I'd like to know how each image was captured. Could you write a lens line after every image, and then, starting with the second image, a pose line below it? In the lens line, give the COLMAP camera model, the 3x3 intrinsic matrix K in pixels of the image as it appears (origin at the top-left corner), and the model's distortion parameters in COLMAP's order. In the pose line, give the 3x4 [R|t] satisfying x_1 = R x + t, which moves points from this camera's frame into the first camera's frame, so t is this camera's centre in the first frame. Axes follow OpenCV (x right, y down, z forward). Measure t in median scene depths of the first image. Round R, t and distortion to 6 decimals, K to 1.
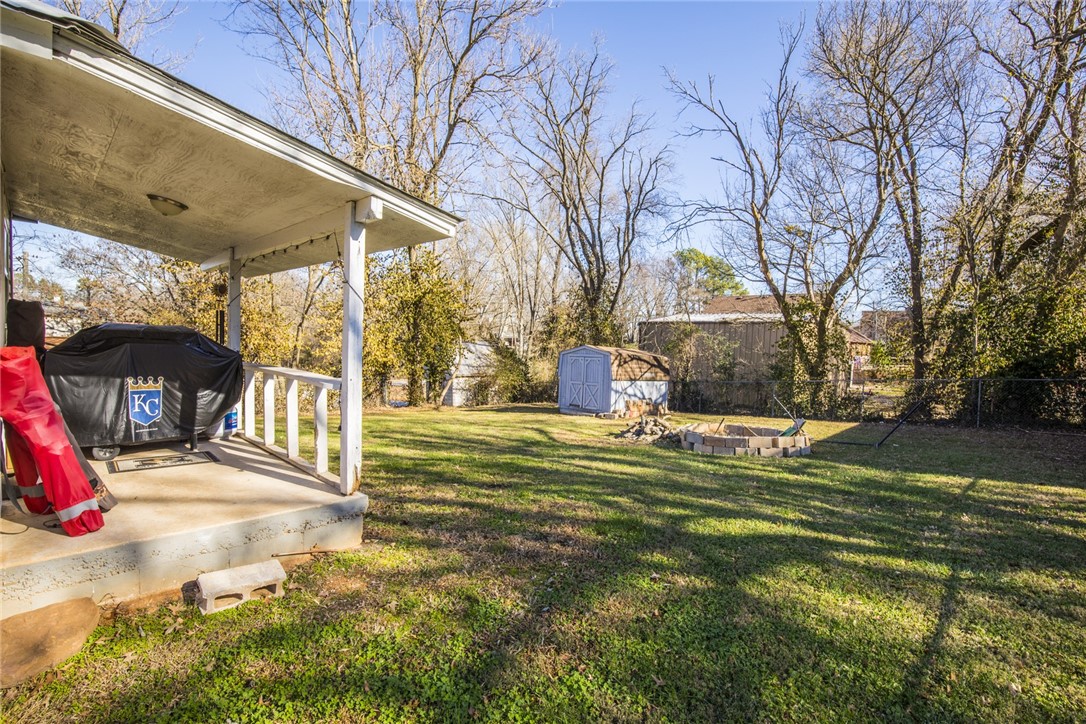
lens RADIAL K [[503.6, 0, 548.6], [0, 503.6, 362.0], [0, 0, 1]] dist [-0.036158, 0.006870]
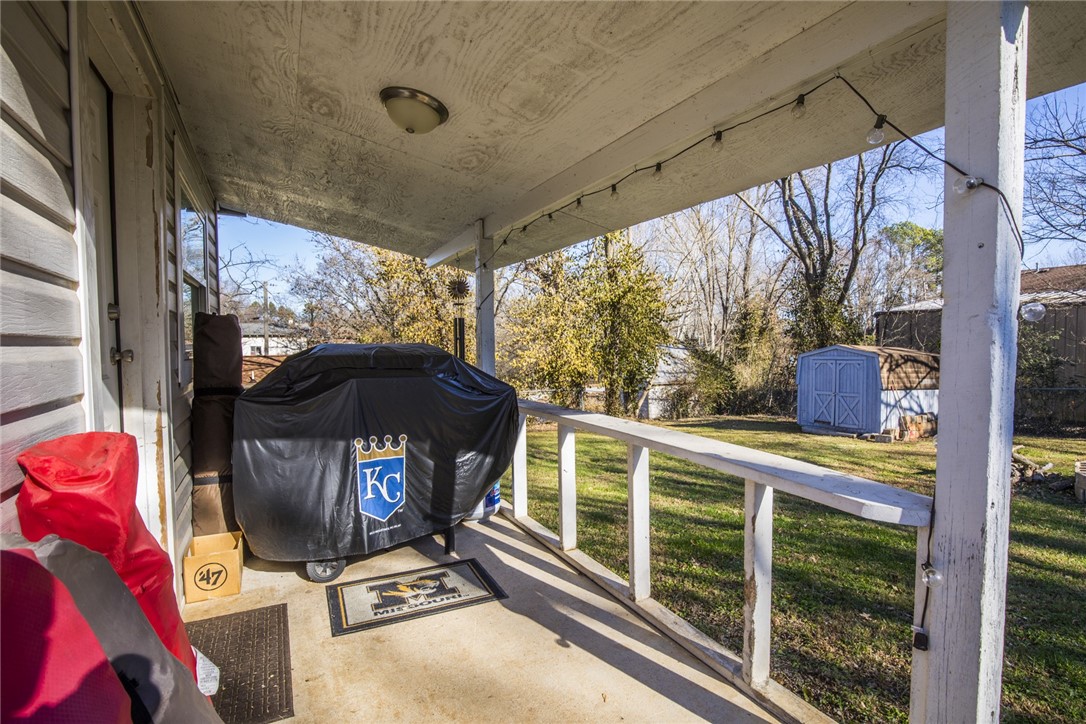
lens RADIAL K [[509.7, 0, 542.3], [0, 509.7, 360.9], [0, 0, 1]] dist [-0.026077, 0.000094]
pose [[0.945662, -0.028065, -0.323939, -0.101454], [0.025430, 0.999600, -0.012366, -0.010038], [0.324156, 0.003457, 0.945997, 0.114073]]
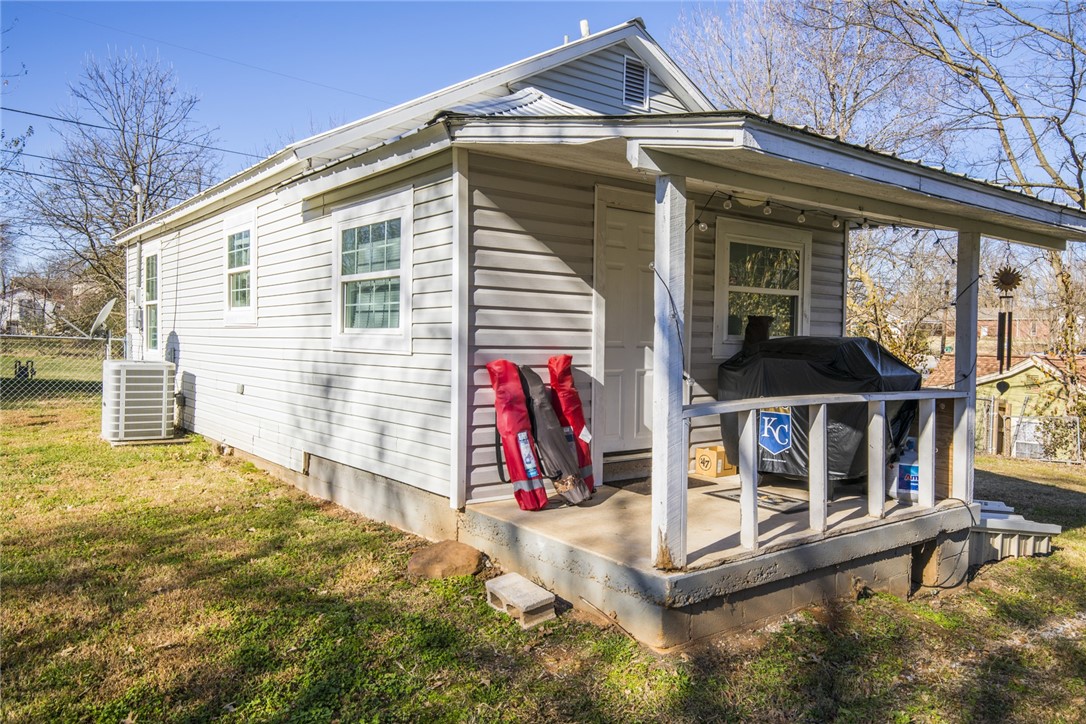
lens RADIAL K [[779.3, 0, 543.6], [0, 779.3, 354.6], [0, 0, 1]] dist [0.012321, 0.003240]
pose [[-0.155620, -0.008026, -0.987784, 0.126914], [-0.061401, 0.998112, 0.001564, -0.004562], [0.985907, 0.060894, -0.155819, 0.183016]]
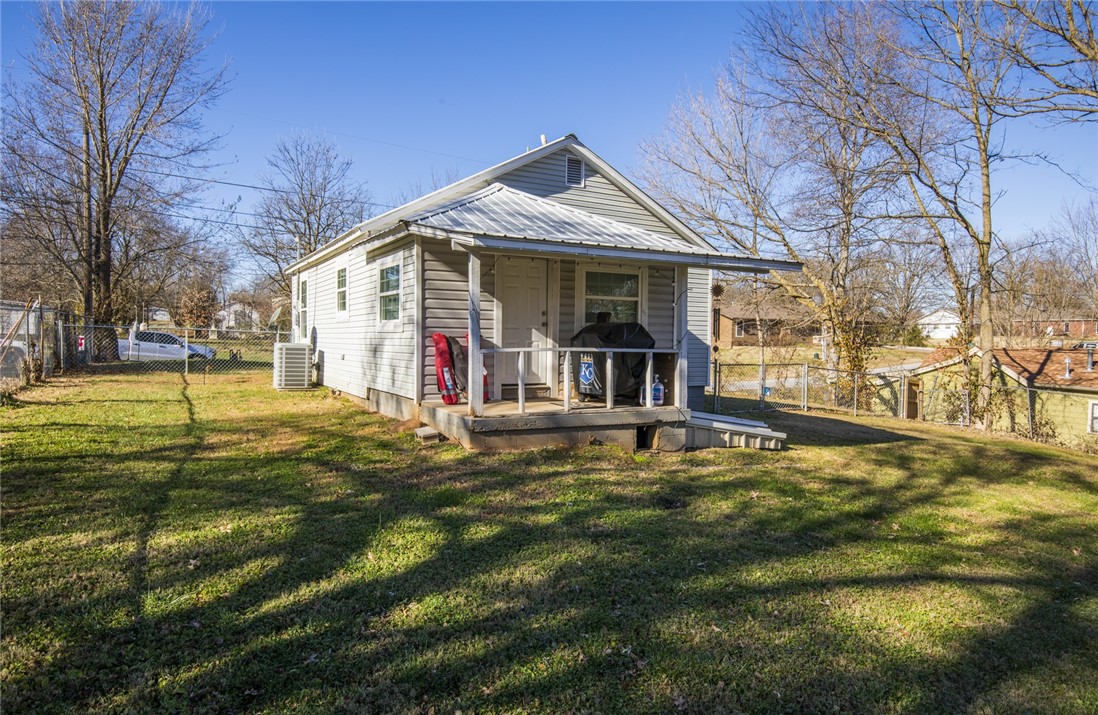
lens RADIAL K [[676.7, 0, 546.8], [0, 676.7, 352.5], [0, 0, 1]] dist [-0.007129, -0.001974]
pose [[-0.308180, -0.010715, -0.951268, 0.301173], [-0.060930, 0.998106, 0.008496, 0.003426], [0.949375, 0.060579, -0.308249, 0.351412]]
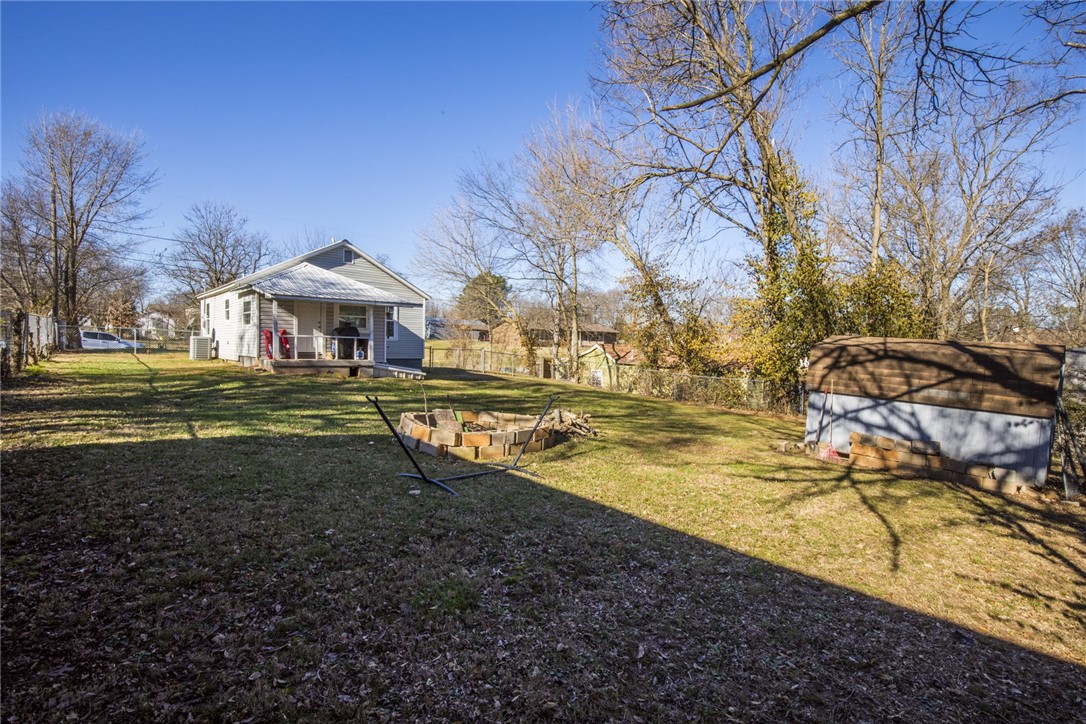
lens RADIAL K [[503.6, 0, 547.6], [0, 503.6, 359.1], [0, 0, 1]] dist [-0.036158, 0.006870]
pose [[-0.067843, -0.001040, -0.997695, 0.693476], [-0.062830, 0.998019, 0.003232, 0.015503], [0.995716, 0.062904, -0.067774, 0.674947]]
